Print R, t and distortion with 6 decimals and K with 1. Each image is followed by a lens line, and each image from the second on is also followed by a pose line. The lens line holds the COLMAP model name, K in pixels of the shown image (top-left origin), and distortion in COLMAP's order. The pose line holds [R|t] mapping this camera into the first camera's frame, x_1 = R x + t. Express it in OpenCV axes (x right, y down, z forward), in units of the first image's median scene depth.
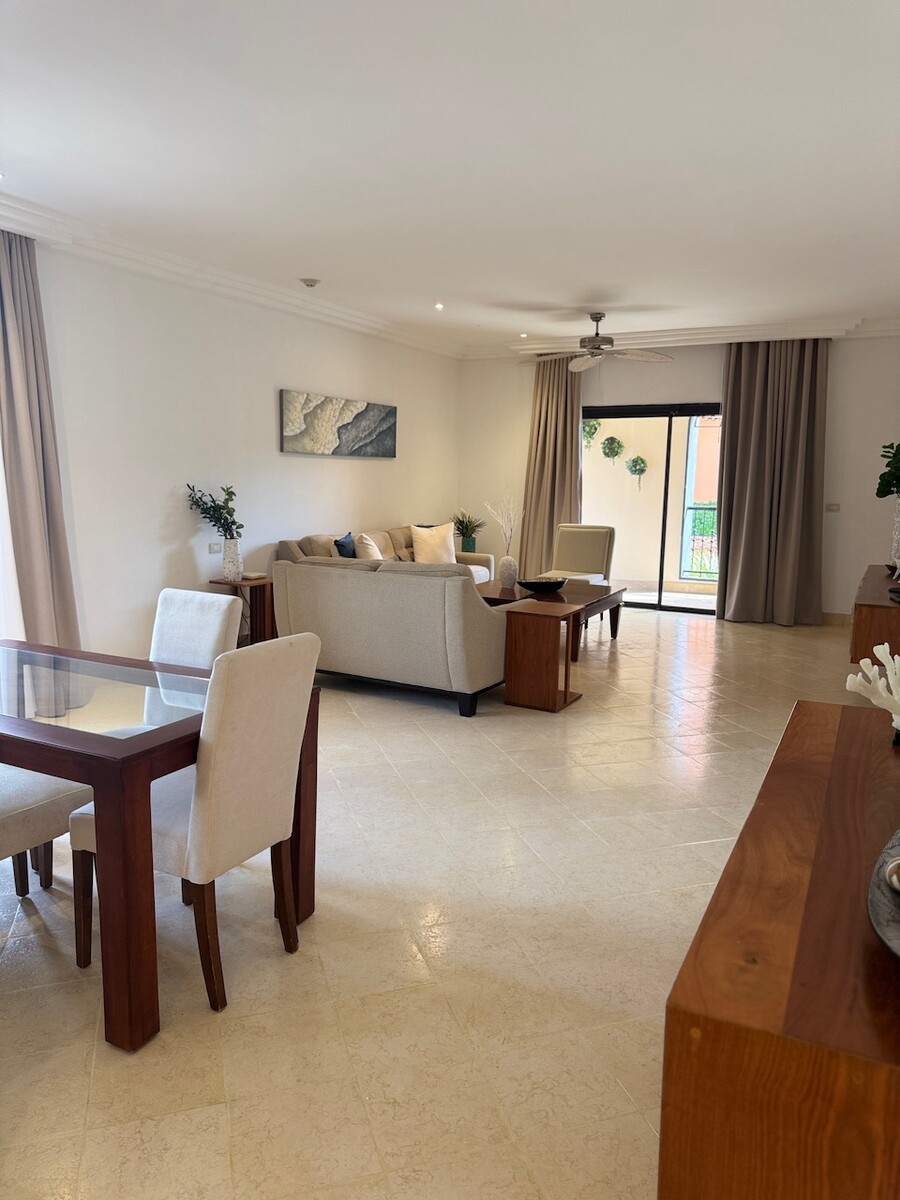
lens RADIAL K [[850.9, 0, 451.7], [0, 850.9, 602.0], [0, 0, 1]] dist [0.013108, -0.007648]
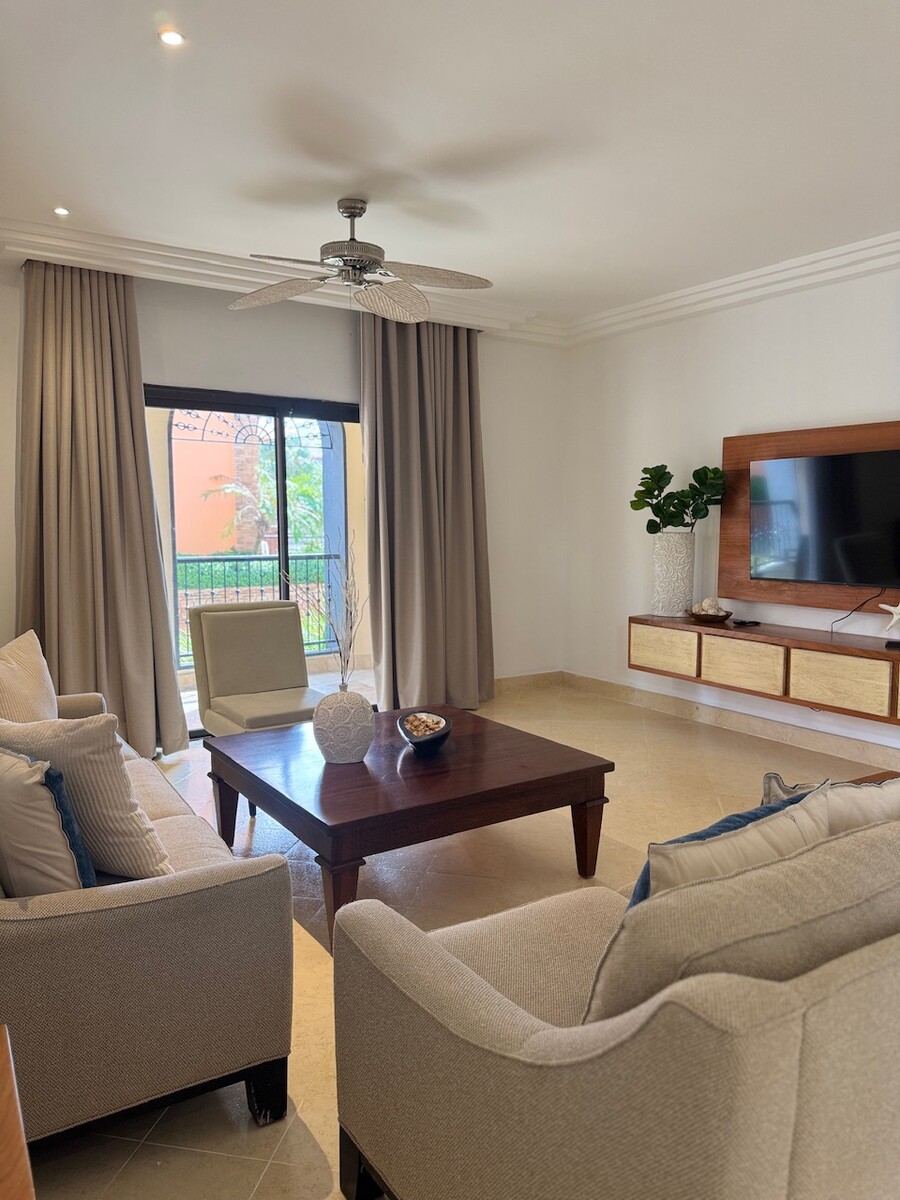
lens RADIAL K [[850.9, 0, 450.0], [0, 850.9, 600.3], [0, 0, 1]] dist [0.013108, -0.007648]
pose [[0.490752, -0.101820, 0.865329, -0.239119], [0.144368, 0.988923, 0.034487, -0.089368], [-0.859256, 0.108002, 0.500016, 0.605541]]
